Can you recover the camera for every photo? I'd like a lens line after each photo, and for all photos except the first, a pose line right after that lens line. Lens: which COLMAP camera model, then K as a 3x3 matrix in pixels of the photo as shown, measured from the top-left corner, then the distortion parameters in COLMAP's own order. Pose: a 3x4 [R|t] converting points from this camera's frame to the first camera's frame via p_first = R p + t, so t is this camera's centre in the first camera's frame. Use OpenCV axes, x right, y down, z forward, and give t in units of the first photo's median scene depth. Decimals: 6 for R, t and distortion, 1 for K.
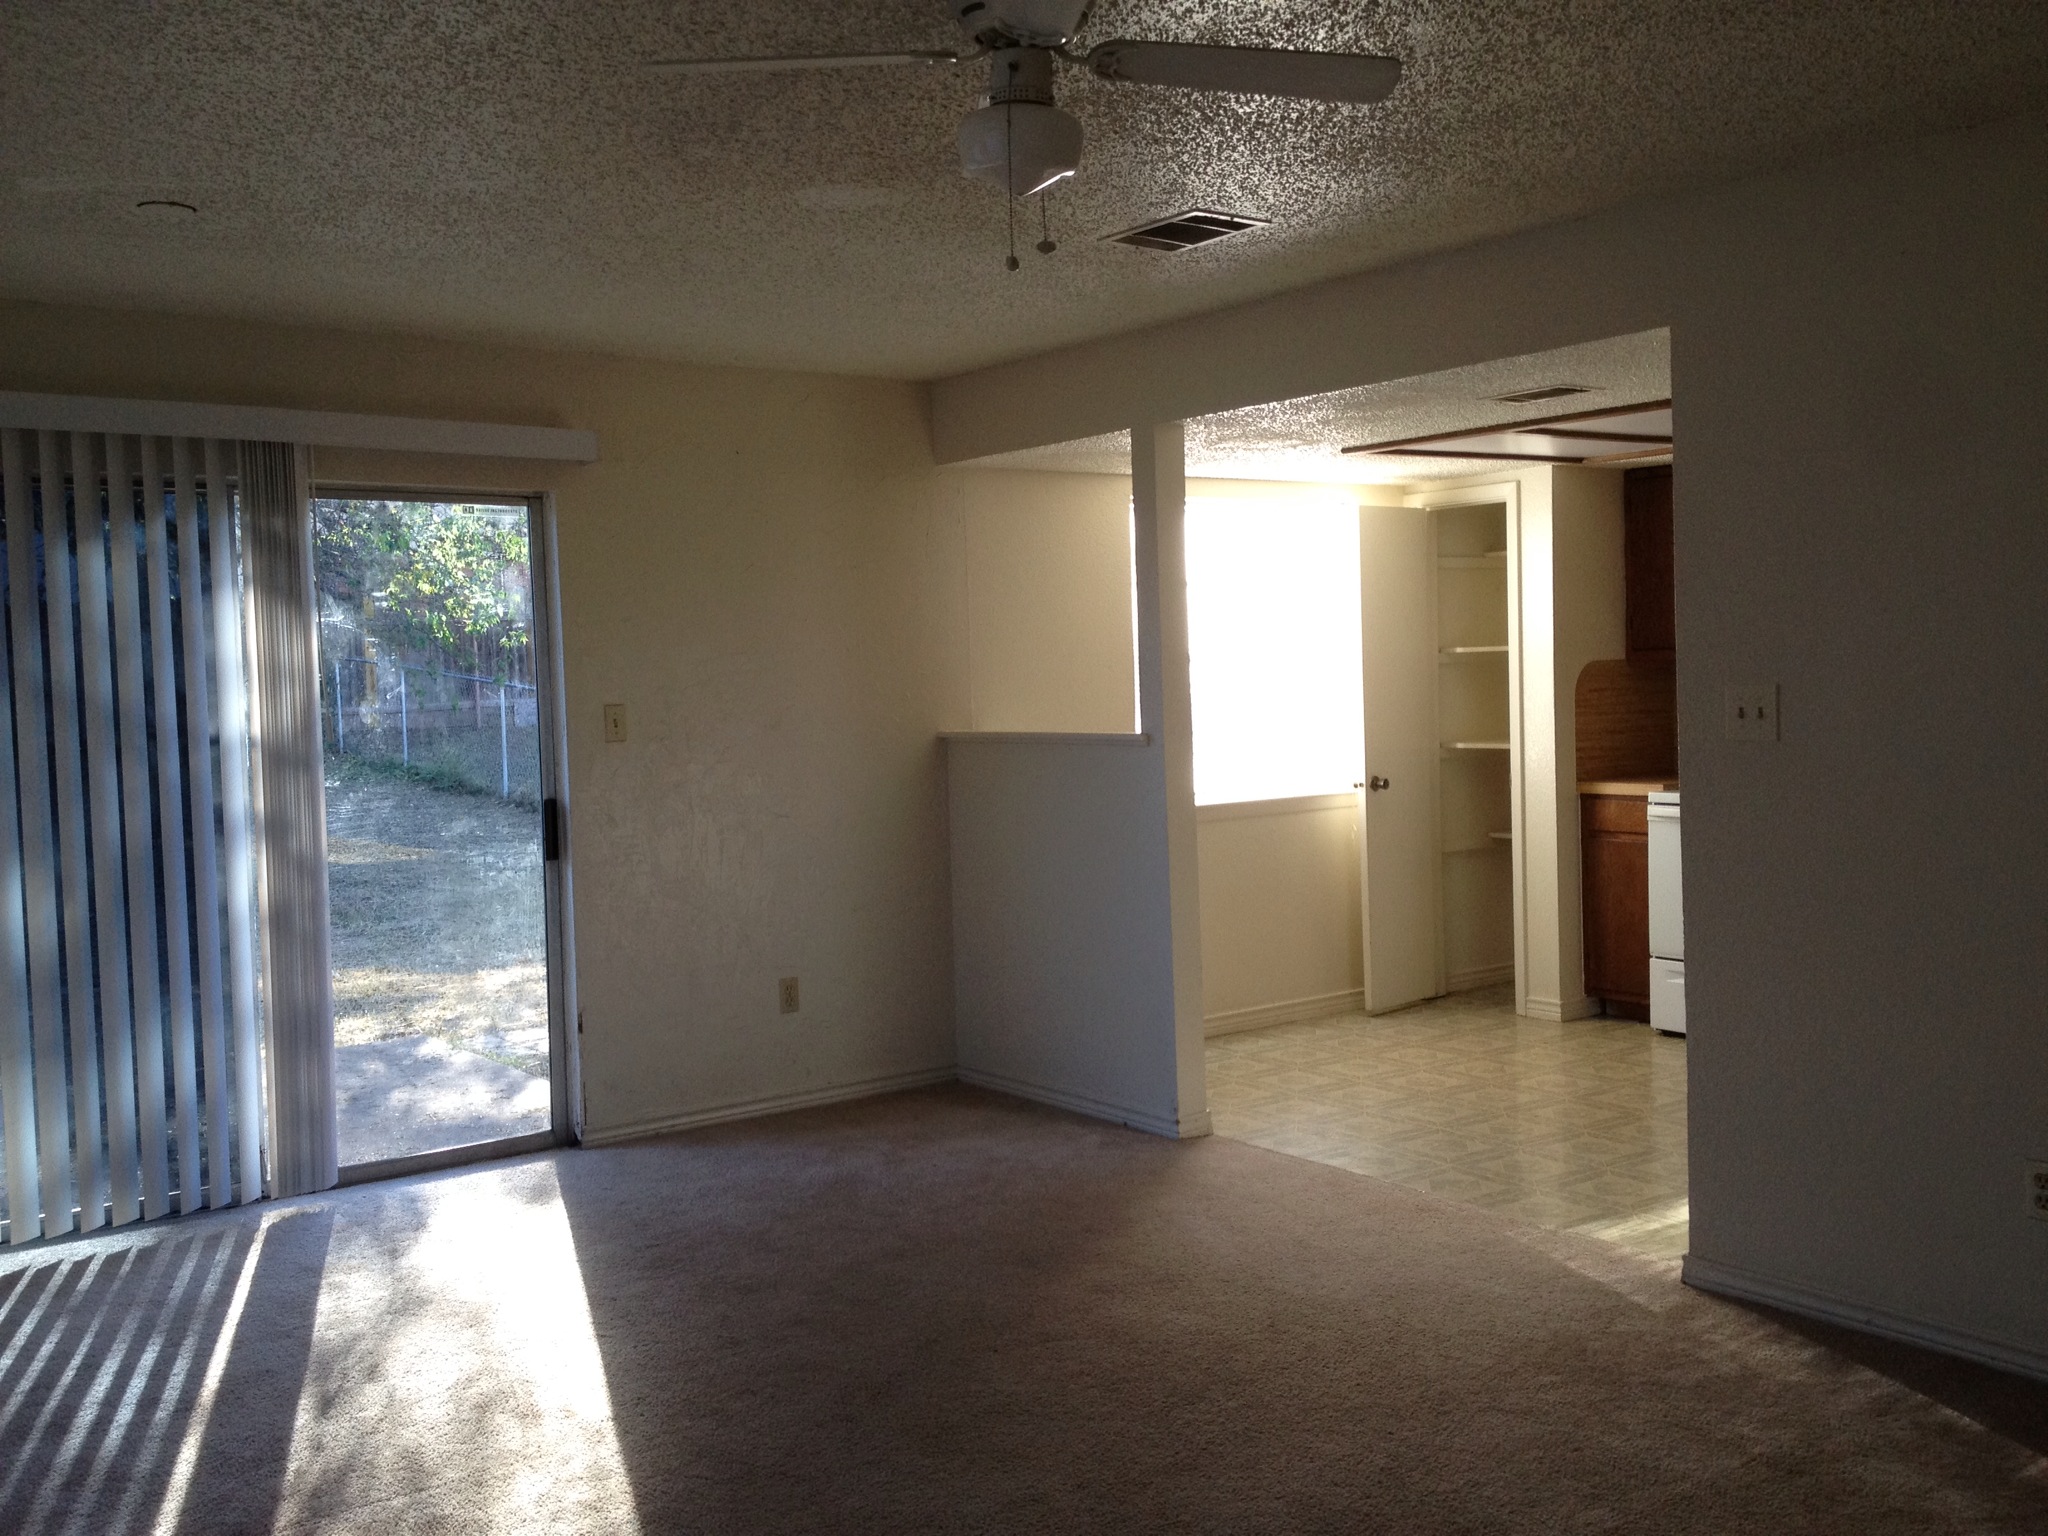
lens RADIAL K [[1923.2, 0, 1020.5], [0, 1923.2, 776.8], [0, 0, 1]] dist [0.170938, -0.328362]
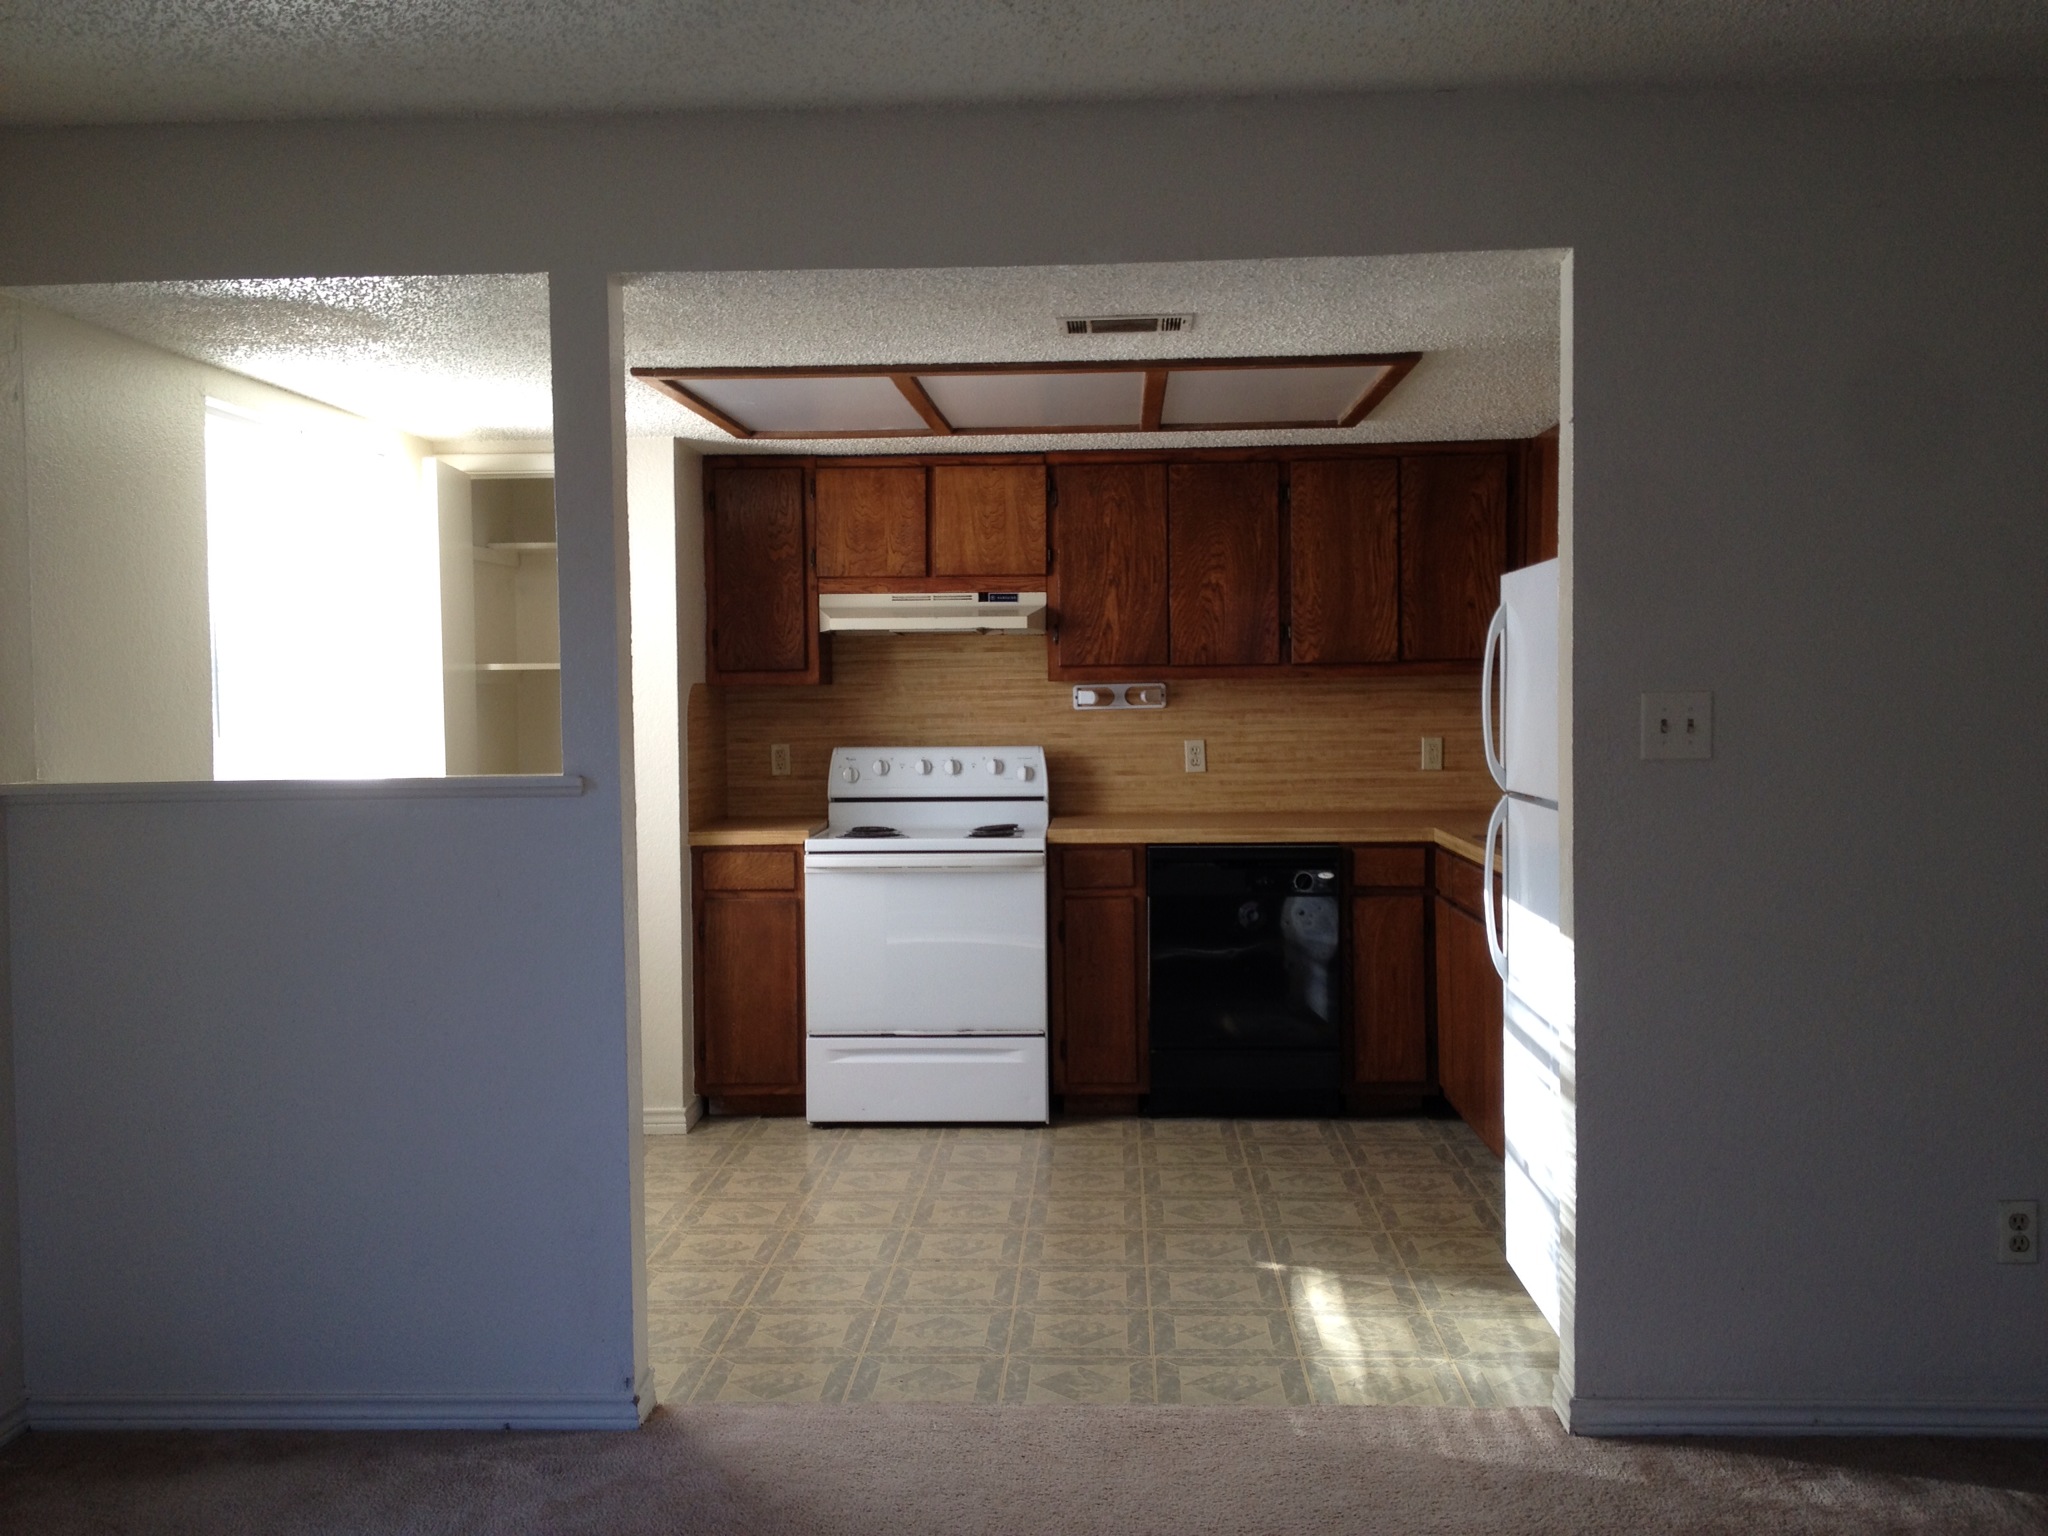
lens RADIAL K [[1923.2, 0, 1020.5], [0, 1923.2, 776.8], [0, 0, 1]] dist [0.170938, -0.328362]
pose [[0.633623, -0.020967, 0.773358, -0.278801], [0.041646, 0.999108, -0.007034, -0.010260], [-0.772520, 0.036664, 0.633931, 0.431501]]
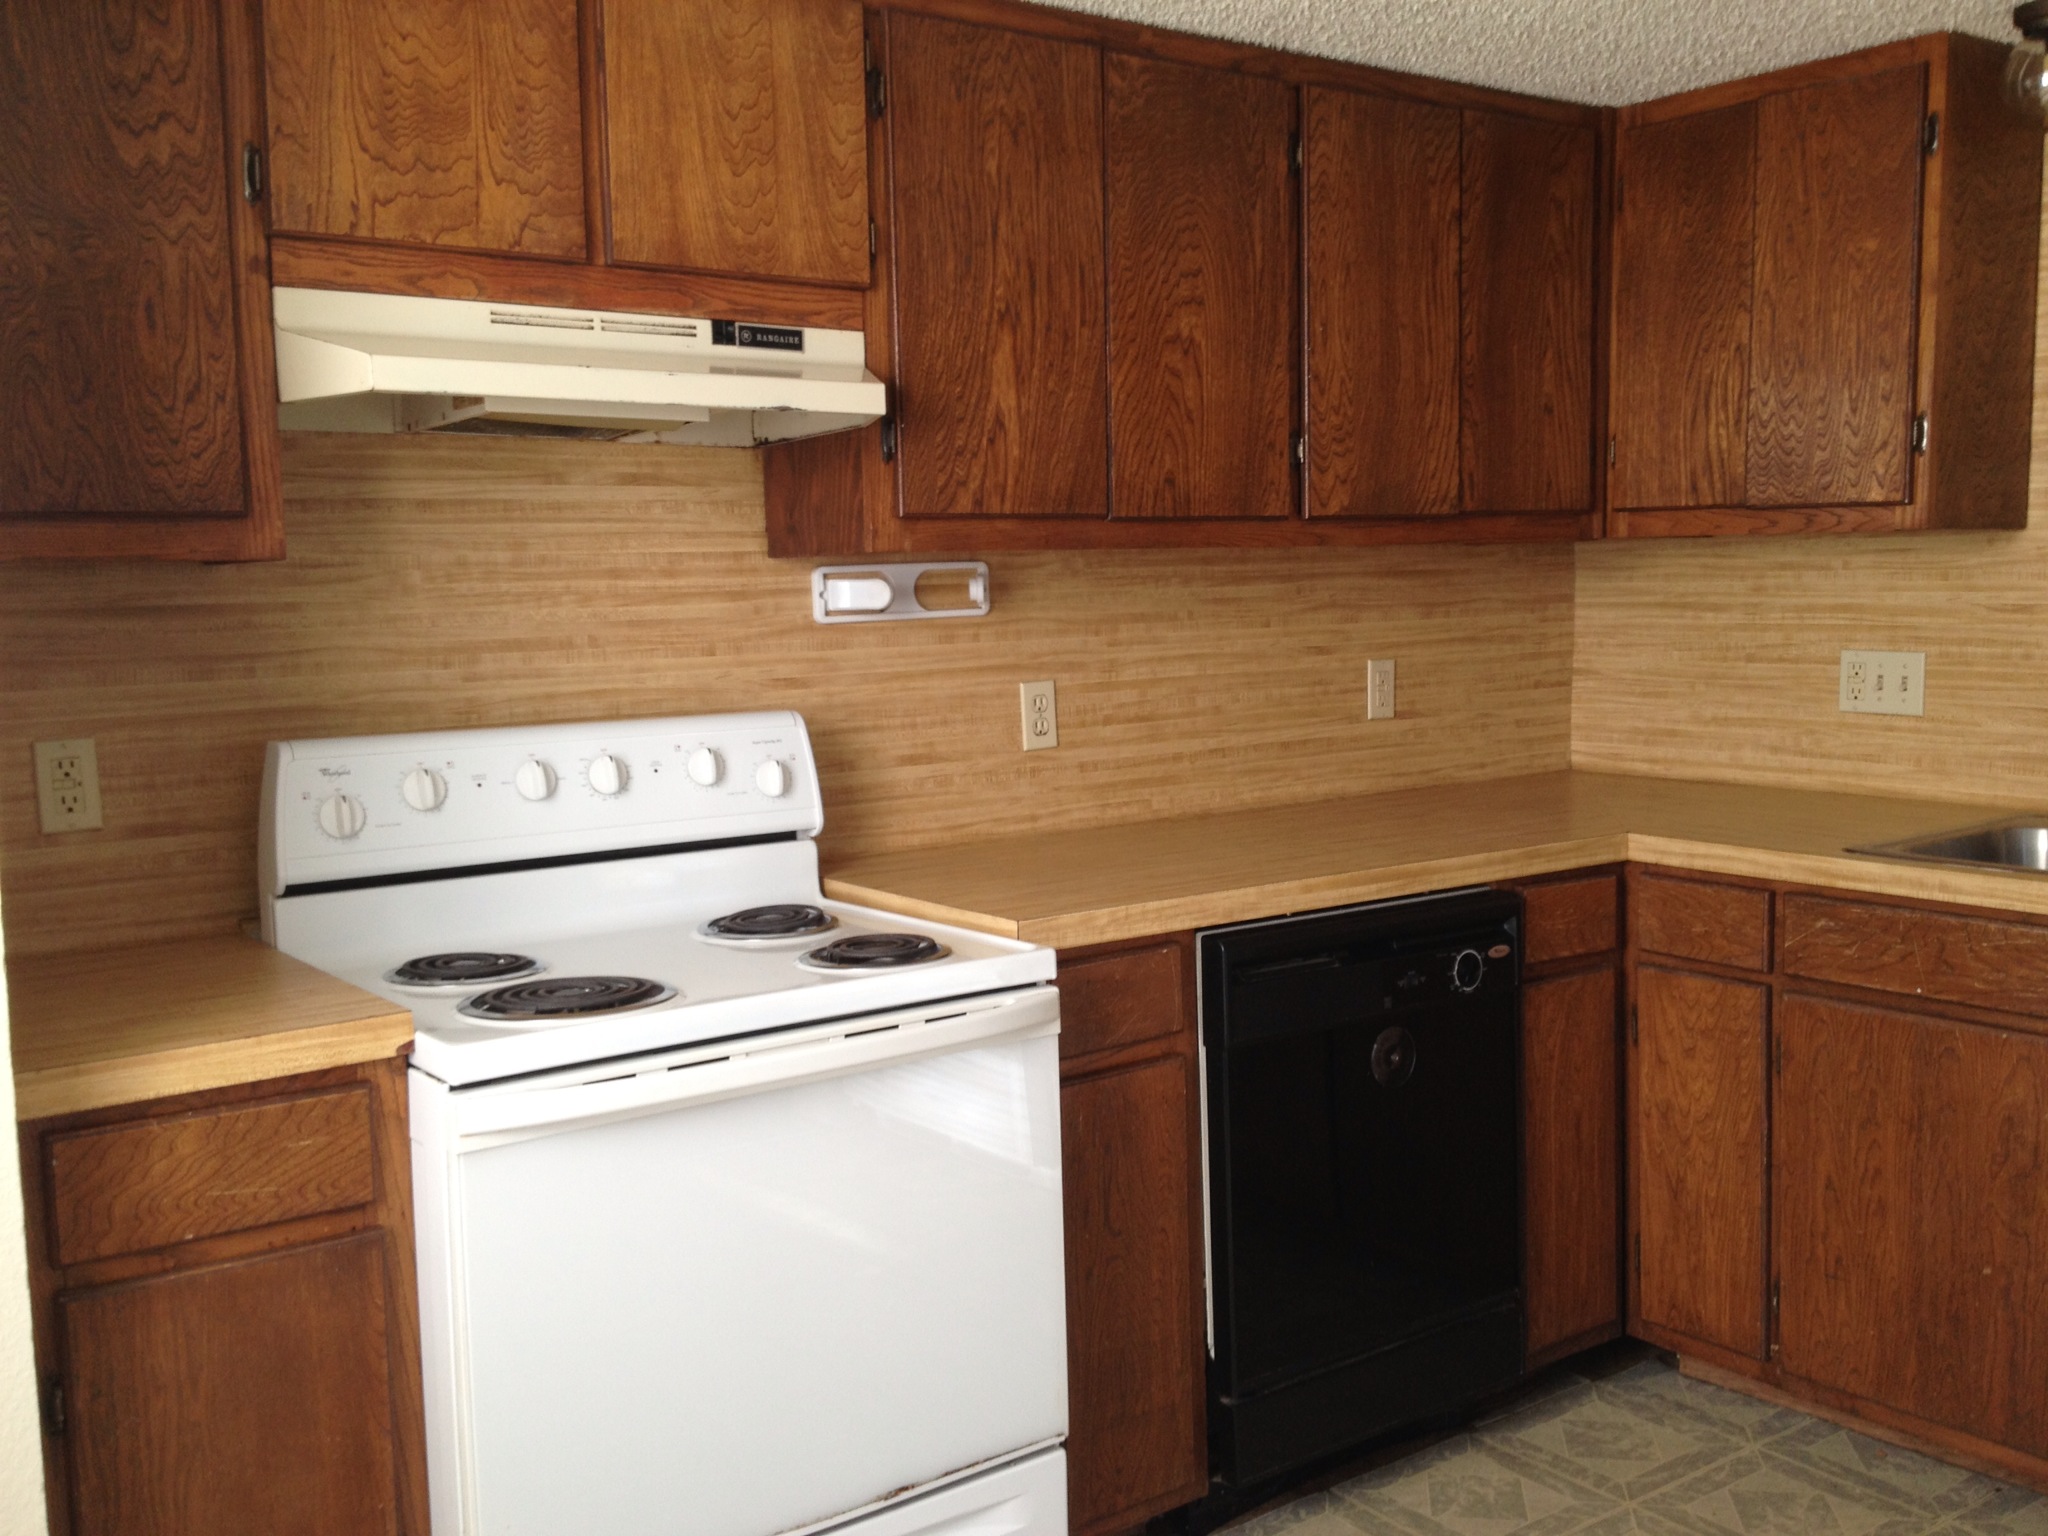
lens RADIAL K [[1923.2, 0, 1020.5], [0, 1923.2, 776.8], [0, 0, 1]] dist [0.170938, -0.328362]
pose [[0.010441, -0.078691, 0.996844, 0.067773], [0.081660, 0.993636, 0.077582, -0.046014], [-0.996606, 0.080592, 0.016801, 0.983331]]
